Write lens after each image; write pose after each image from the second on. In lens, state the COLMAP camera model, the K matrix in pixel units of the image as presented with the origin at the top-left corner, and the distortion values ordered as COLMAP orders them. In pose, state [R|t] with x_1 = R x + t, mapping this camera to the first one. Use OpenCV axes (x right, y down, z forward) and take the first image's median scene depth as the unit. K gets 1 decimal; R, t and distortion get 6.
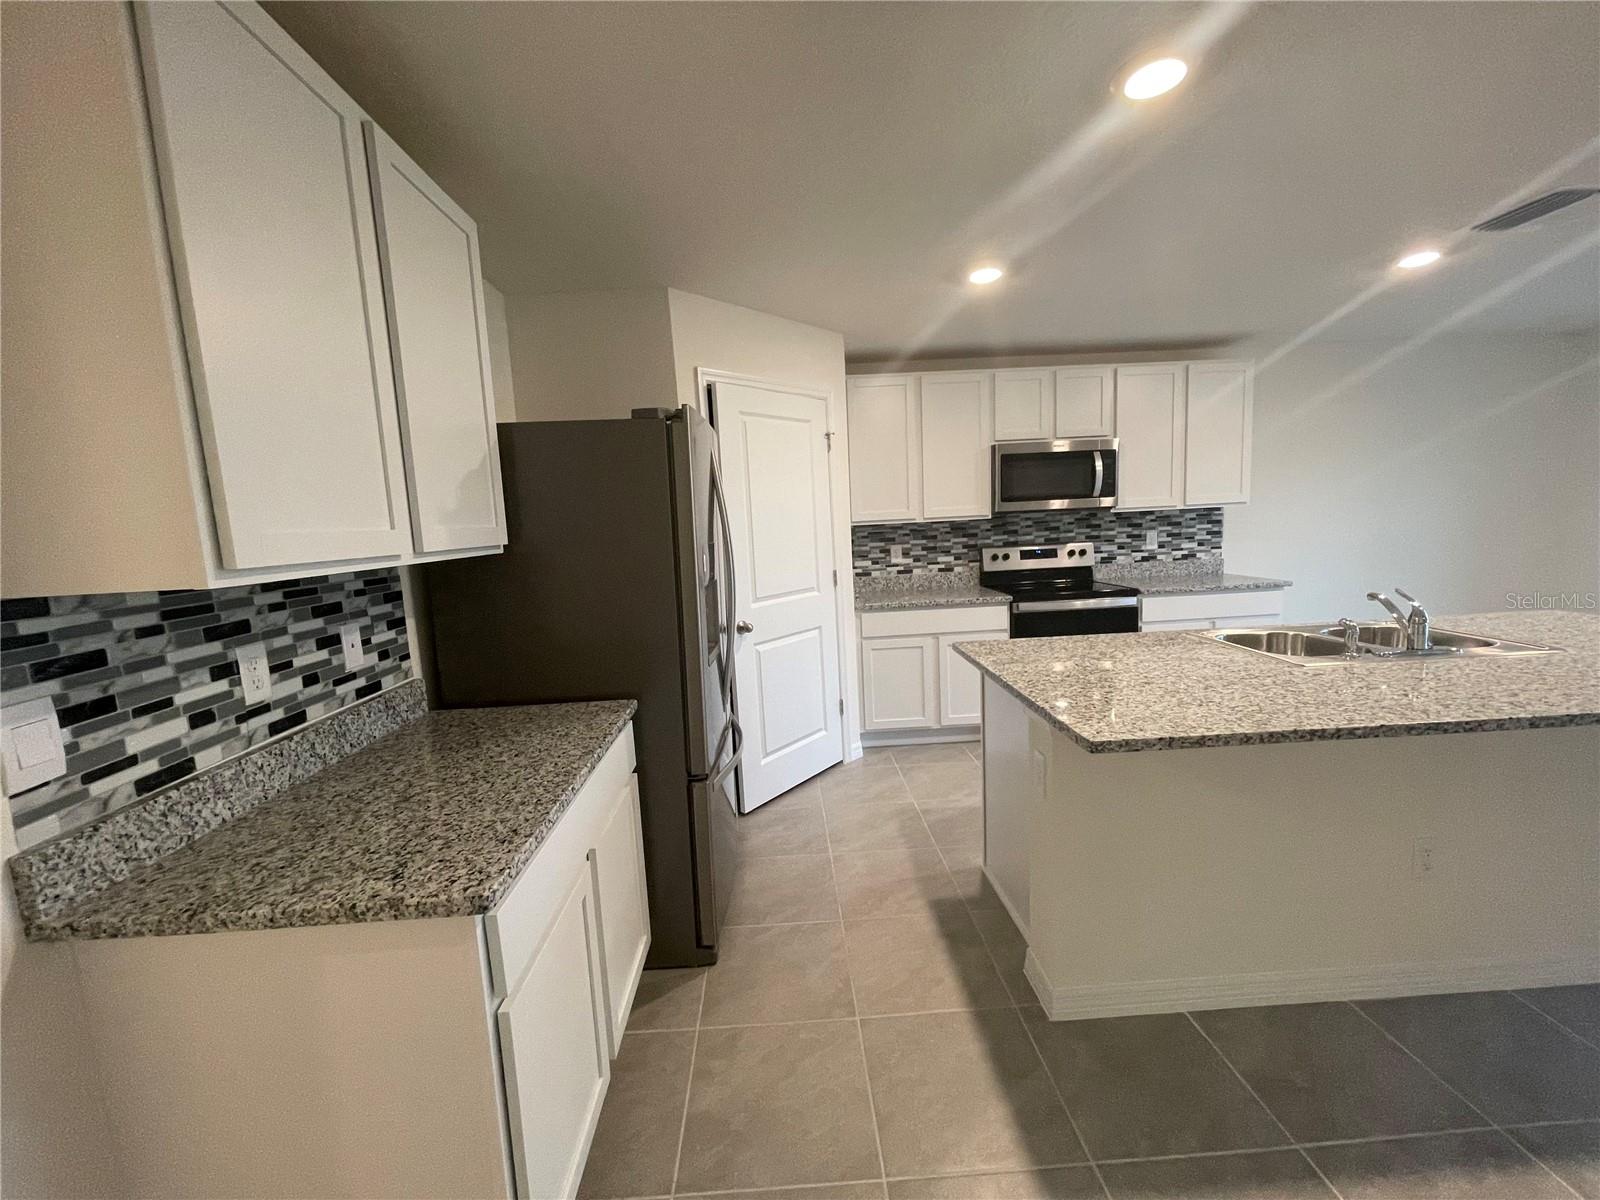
lens RADIAL K [[644.6, 0, 795.5], [0, 644.6, 602.6], [0, 0, 1]] dist [0.000745, 0.000305]
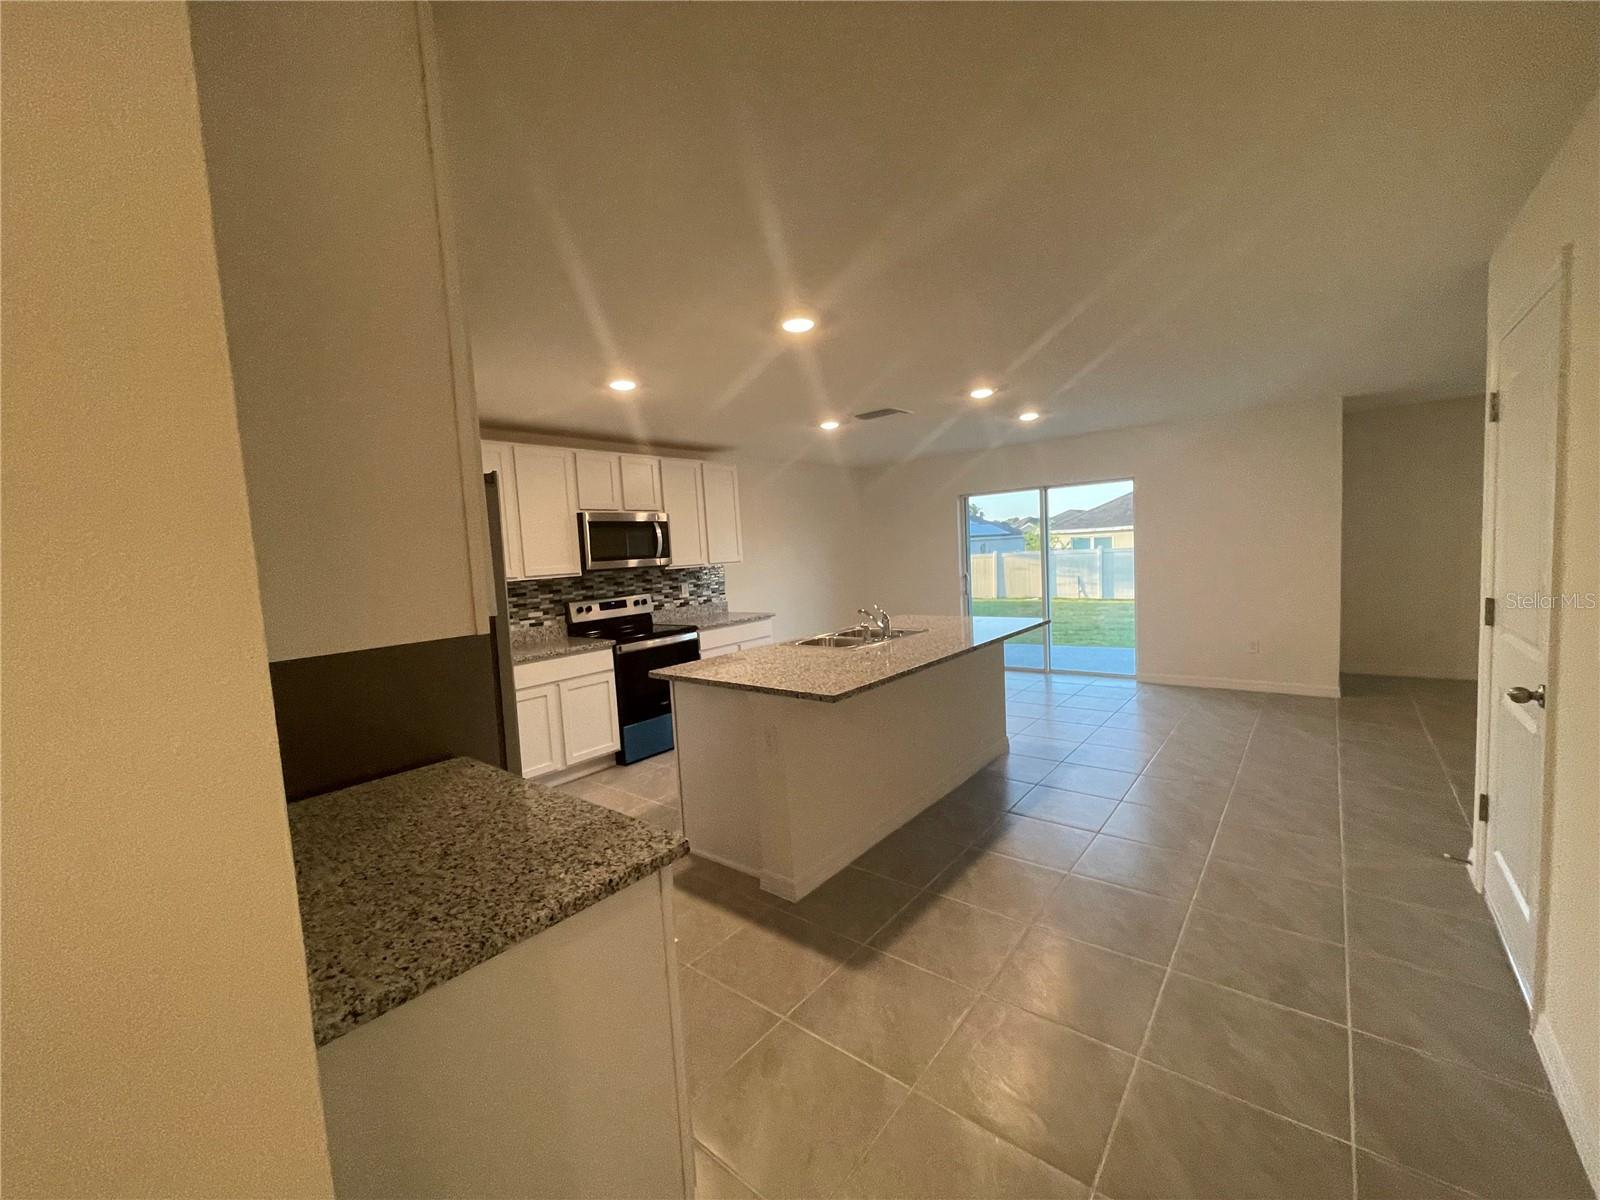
lens RADIAL K [[644.6, 0, 795.5], [0, 644.6, 602.6], [0, 0, 1]] dist [0.000745, 0.000305]
pose [[0.661540, -0.050880, 0.748182, -0.301882], [0.121243, 0.991827, -0.039753, 0.008017], [-0.740044, 0.117010, 0.662302, -0.031202]]
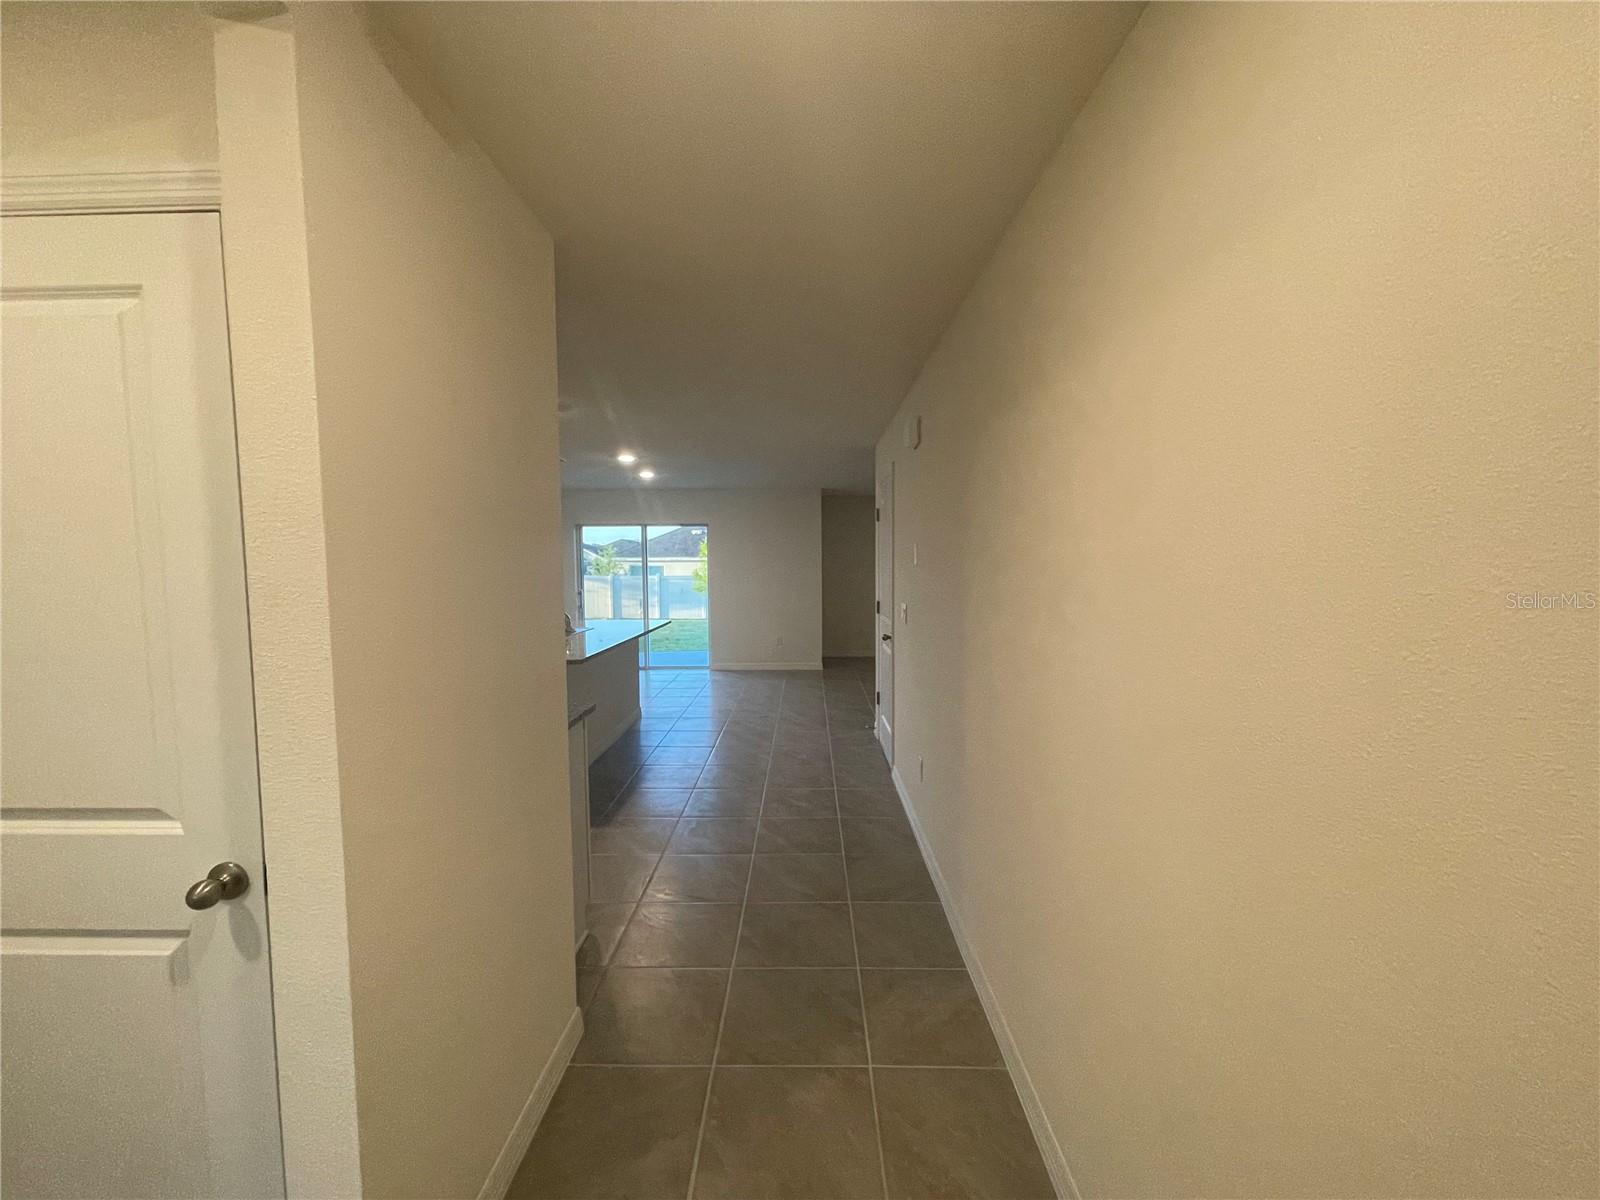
lens RADIAL K [[638.9, 0, 803.5], [0, 638.9, 601.8], [0, 0, 1]] dist [0.016502, 0.000068]
pose [[0.040273, -0.017300, 0.999039, -0.686900], [0.133748, 0.990946, 0.011768, 0.022030], [-0.990197, 0.133145, 0.042222, -0.017754]]
